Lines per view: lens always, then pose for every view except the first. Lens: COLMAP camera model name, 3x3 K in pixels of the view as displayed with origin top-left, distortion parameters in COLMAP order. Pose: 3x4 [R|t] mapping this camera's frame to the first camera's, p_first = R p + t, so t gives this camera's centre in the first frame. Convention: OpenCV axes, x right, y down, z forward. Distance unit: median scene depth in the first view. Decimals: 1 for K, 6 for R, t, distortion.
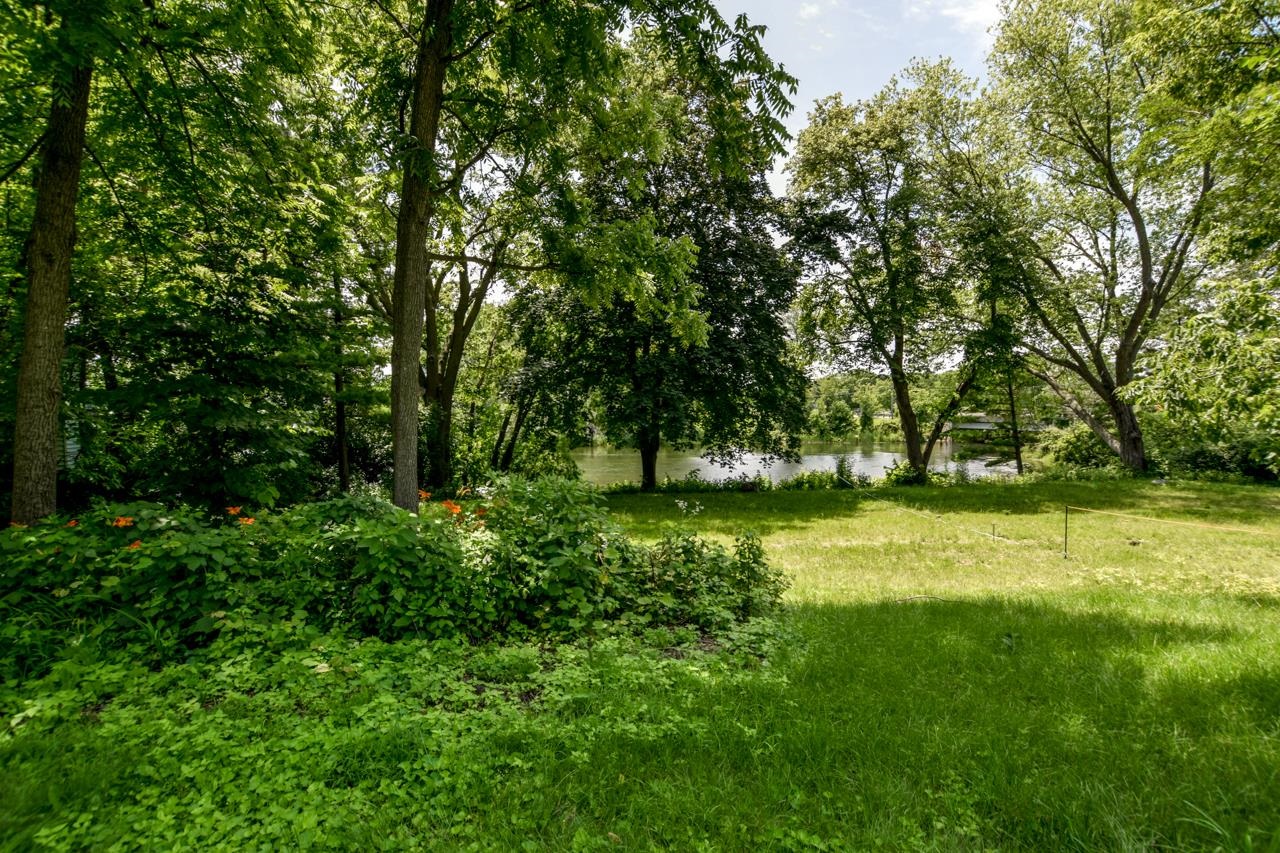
lens RADIAL K [[599.0, 0, 648.4], [0, 599.0, 420.8], [0, 0, 1]] dist [-0.012624, -0.001200]
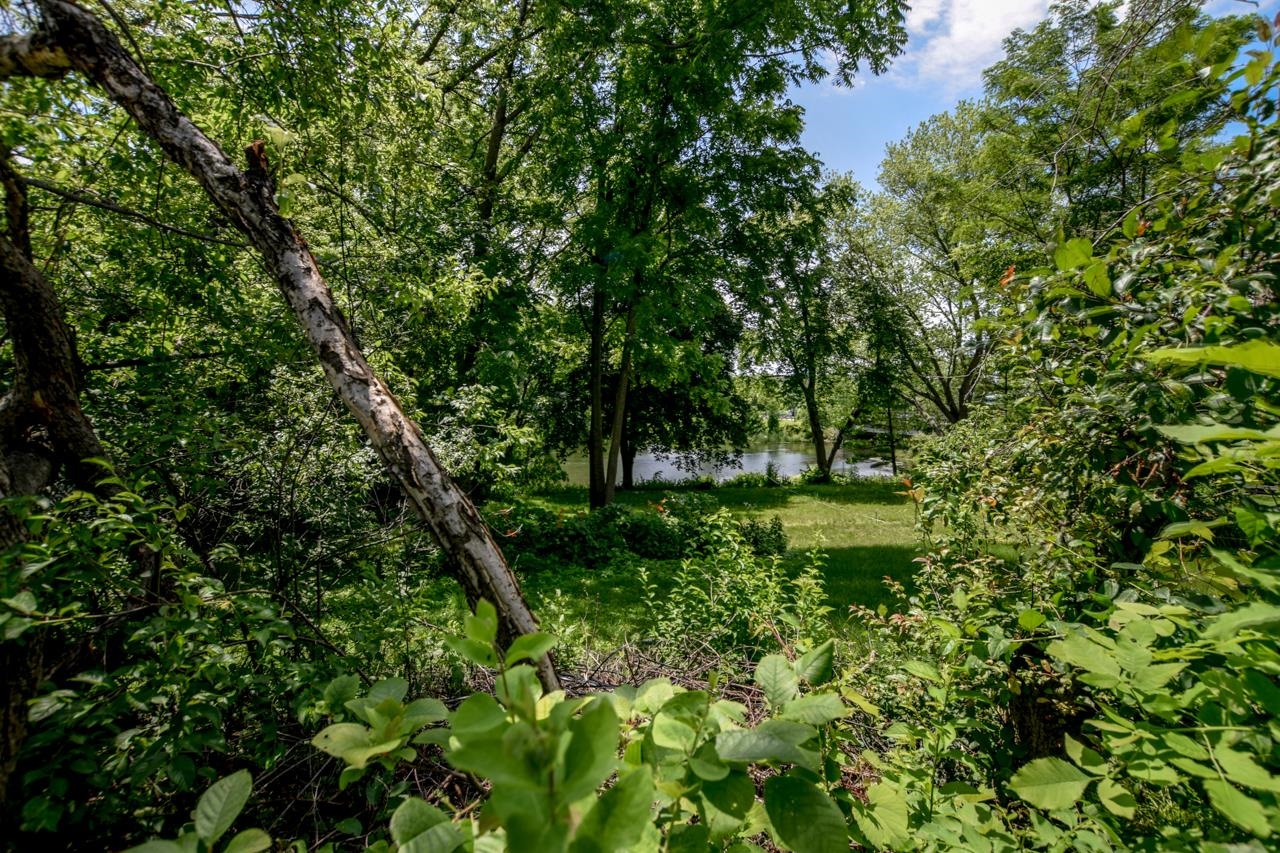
lens RADIAL K [[594.5, 0, 636.1], [0, 594.5, 423.9], [0, 0, 1]] dist [-0.004147, 0.000294]
pose [[0.990115, 0.004616, 0.140180, -0.163517], [-0.007326, 0.999796, 0.018827, -0.050429], [-0.140064, -0.019668, 0.989947, -0.277474]]
